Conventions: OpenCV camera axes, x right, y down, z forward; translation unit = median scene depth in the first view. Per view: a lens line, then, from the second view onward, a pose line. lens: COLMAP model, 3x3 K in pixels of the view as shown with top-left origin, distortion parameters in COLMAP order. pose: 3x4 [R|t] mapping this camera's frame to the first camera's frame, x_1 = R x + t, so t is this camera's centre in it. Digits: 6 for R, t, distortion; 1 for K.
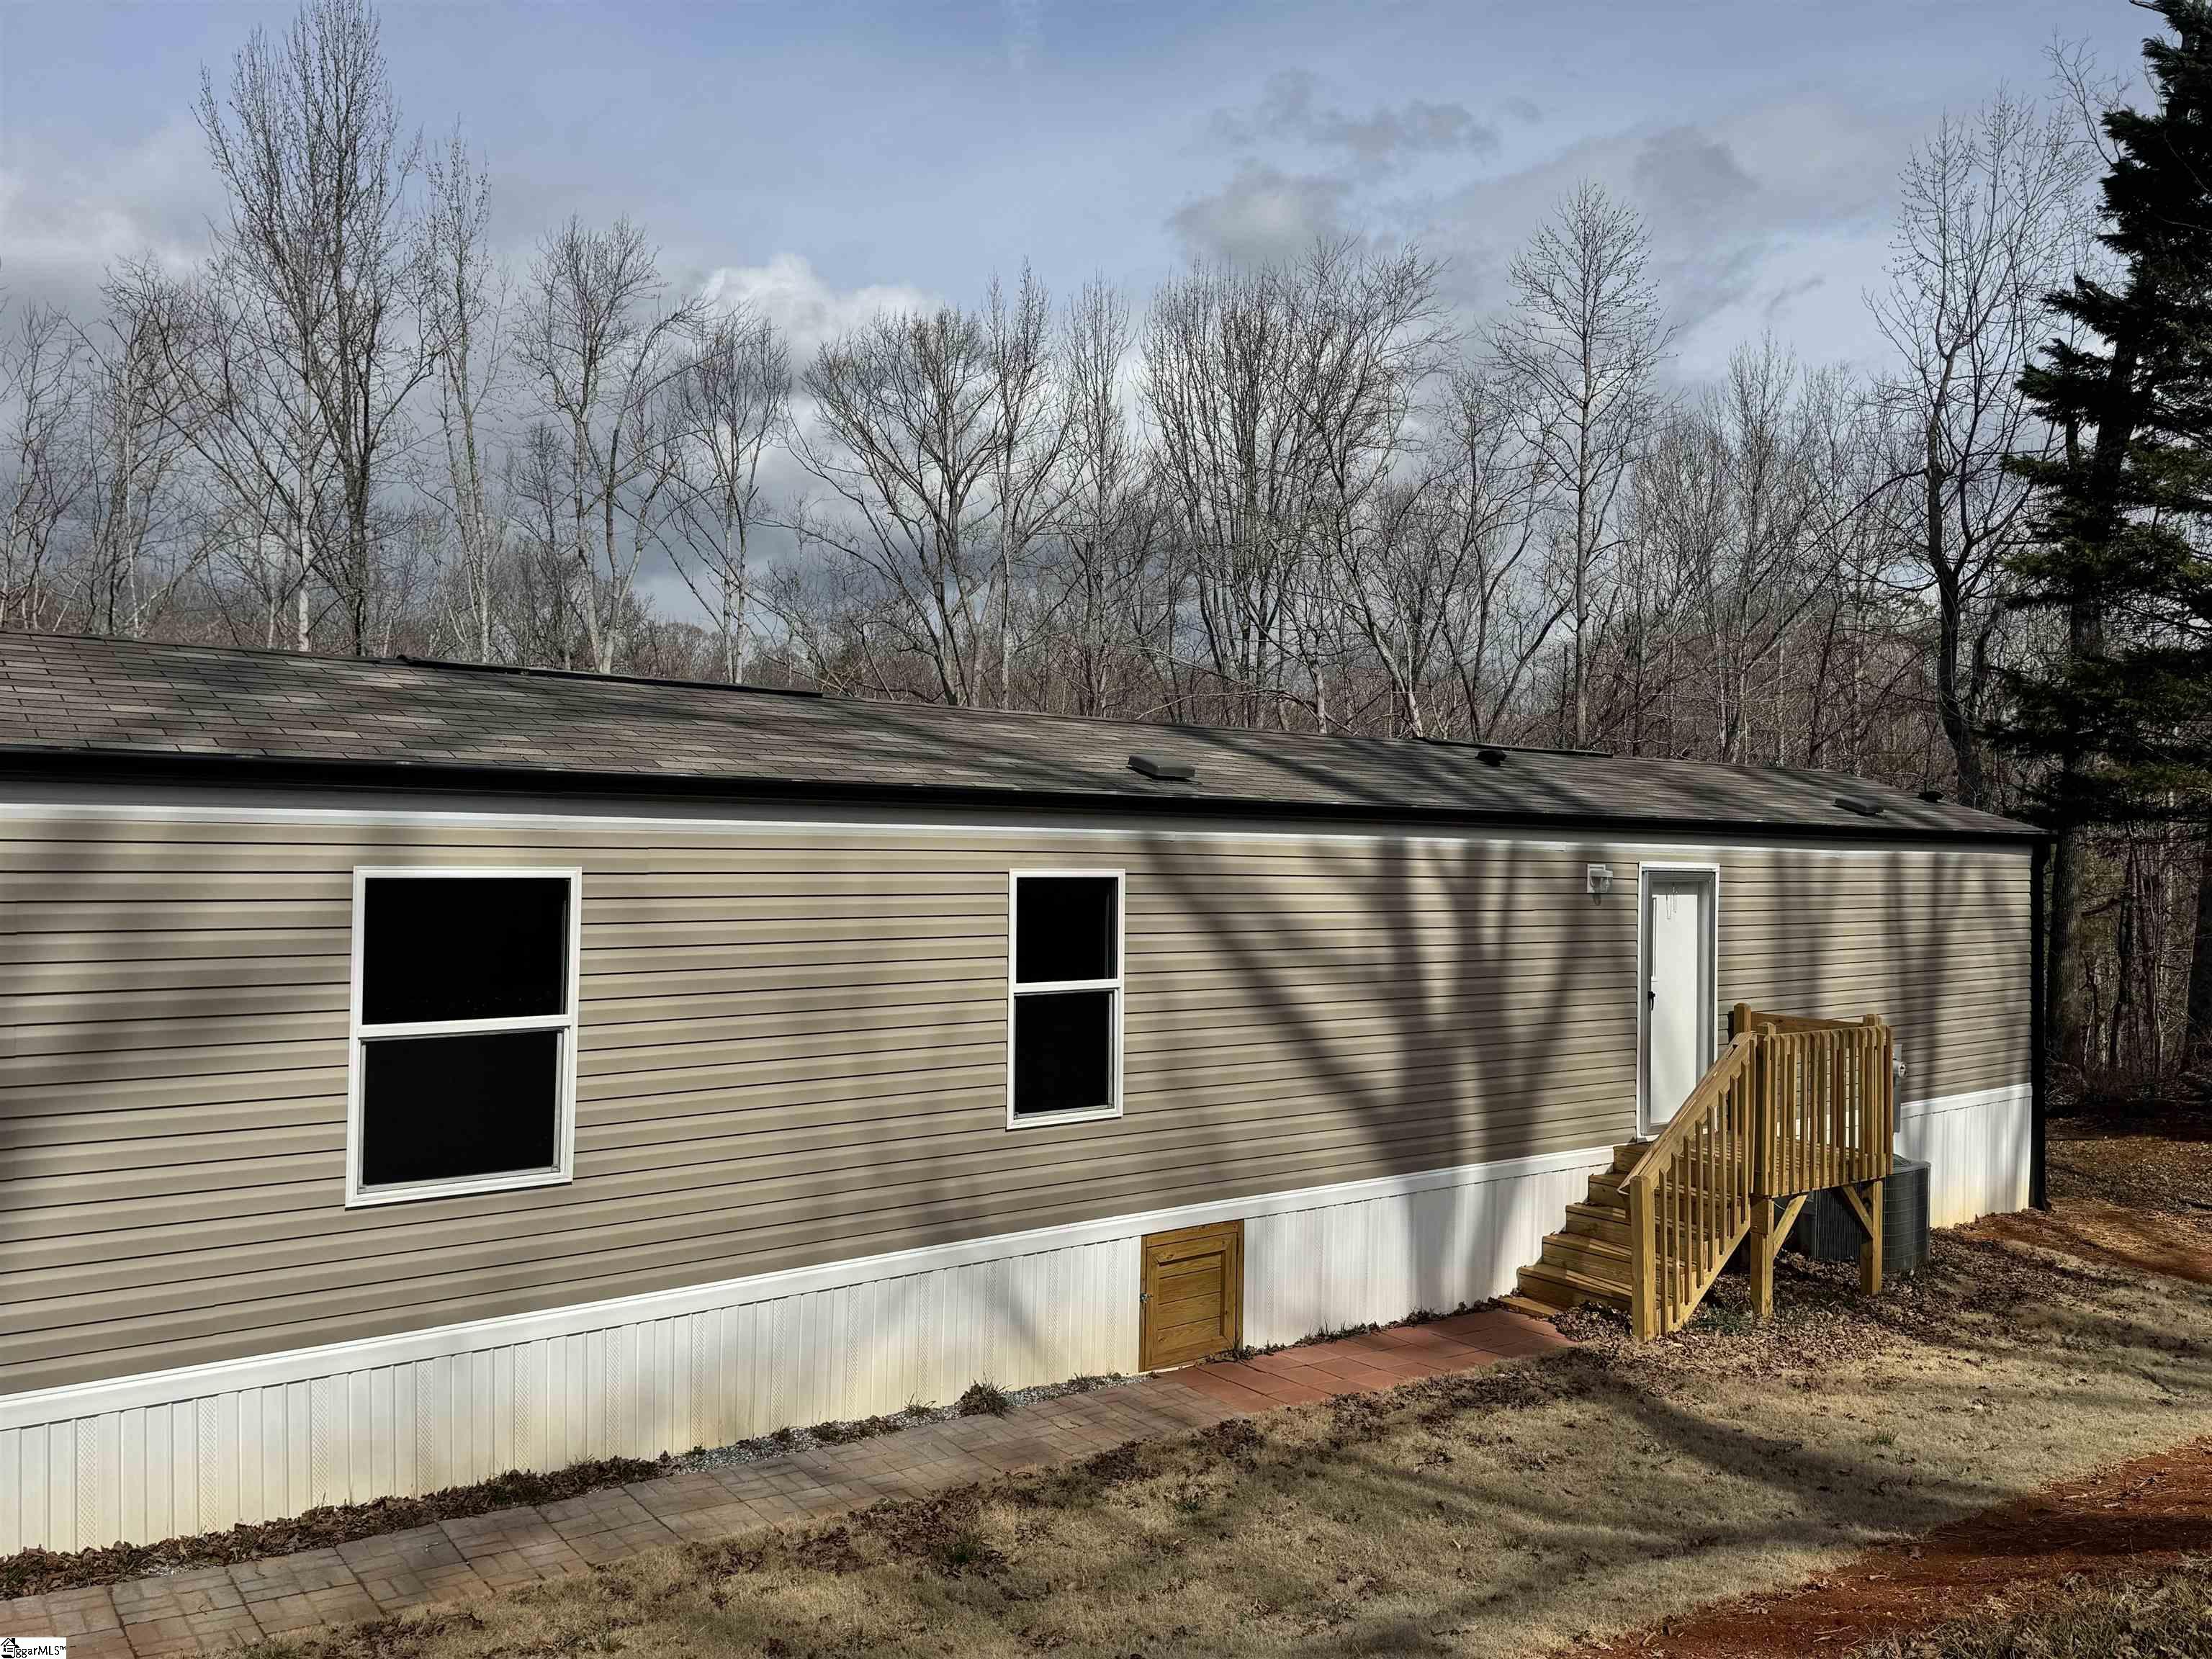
lens RADIAL K [[1732.8, 0, 1123.8], [0, 1732.8, 826.5], [0, 0, 1]] dist [0.009815, 0.001691]
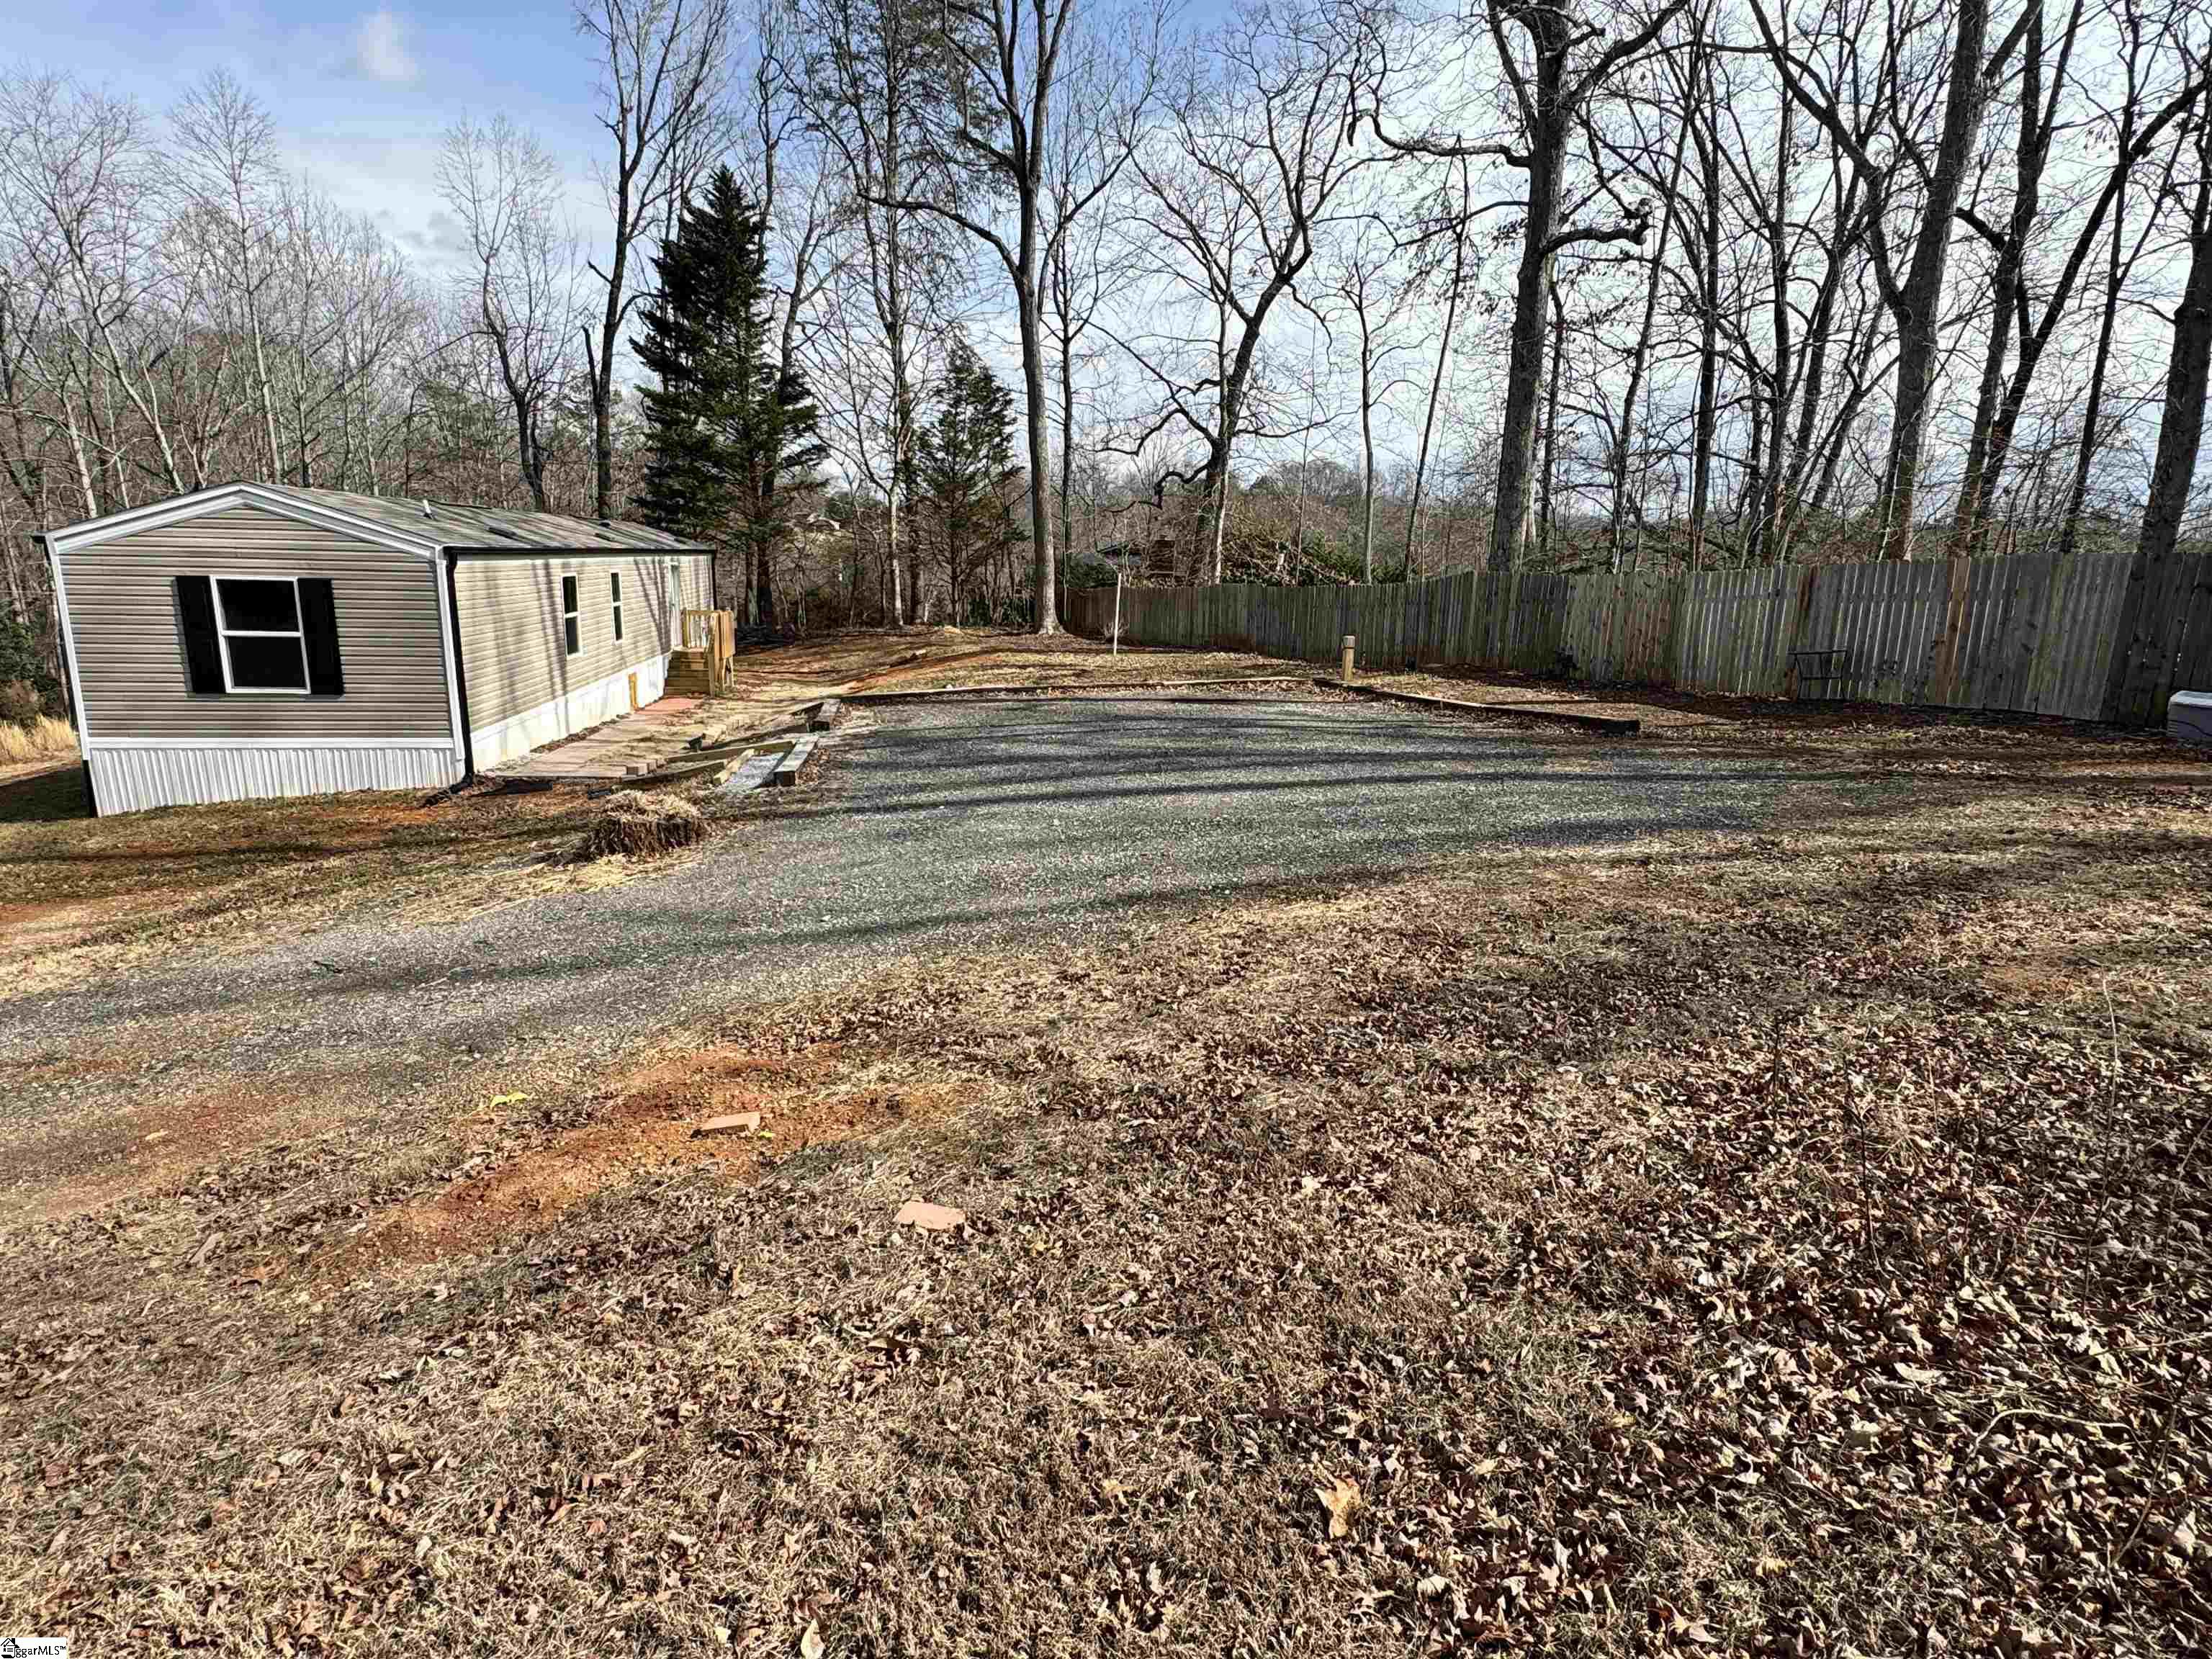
lens RADIAL K [[1179.8, 0, 1097.6], [0, 1179.8, 831.5], [0, 0, 1]] dist [0.002800, -0.002770]
pose [[0.500387, -0.202565, 0.841772, -1.407591], [-0.030847, 0.967458, 0.251146, -0.078629], [-0.865252, -0.151636, 0.477855, -0.919666]]
